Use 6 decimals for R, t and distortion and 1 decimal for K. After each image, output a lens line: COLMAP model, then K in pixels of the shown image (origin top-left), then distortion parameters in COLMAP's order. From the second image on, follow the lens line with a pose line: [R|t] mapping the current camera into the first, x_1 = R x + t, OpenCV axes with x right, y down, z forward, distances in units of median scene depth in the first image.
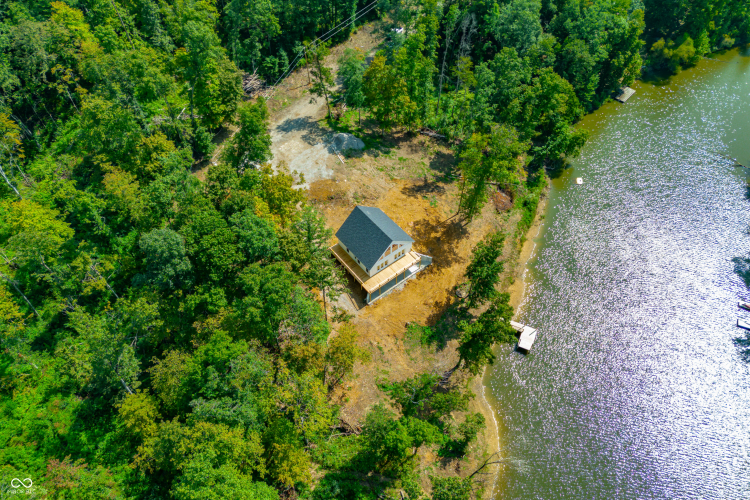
lens RADIAL K [[543.6, 0, 376.7], [0, 543.6, 246.7], [0, 0, 1]] dist [0.024532, -0.014462]
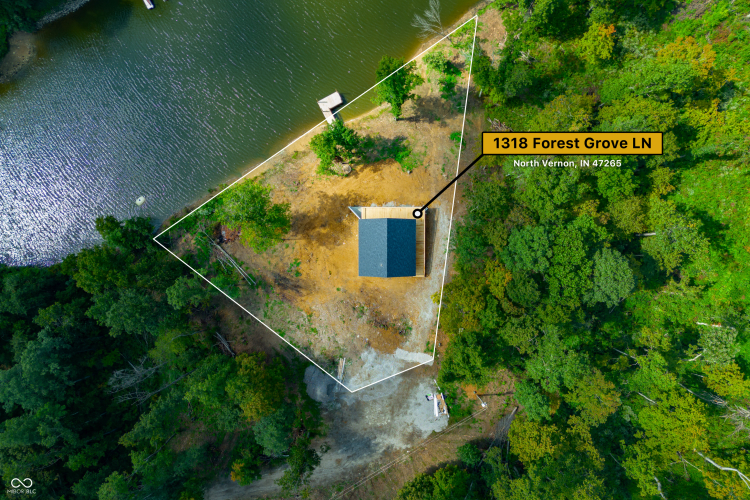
lens RADIAL K [[543.6, 0, 379.9], [0, 543.6, 252.0], [0, 0, 1]] dist [0.024532, -0.014462]
pose [[-0.785883, -0.617446, 0.033900, -0.028408], [0.511774, -0.618655, 0.596115, -0.539238], [-0.347096, 0.485826, 0.802183, 0.179271]]
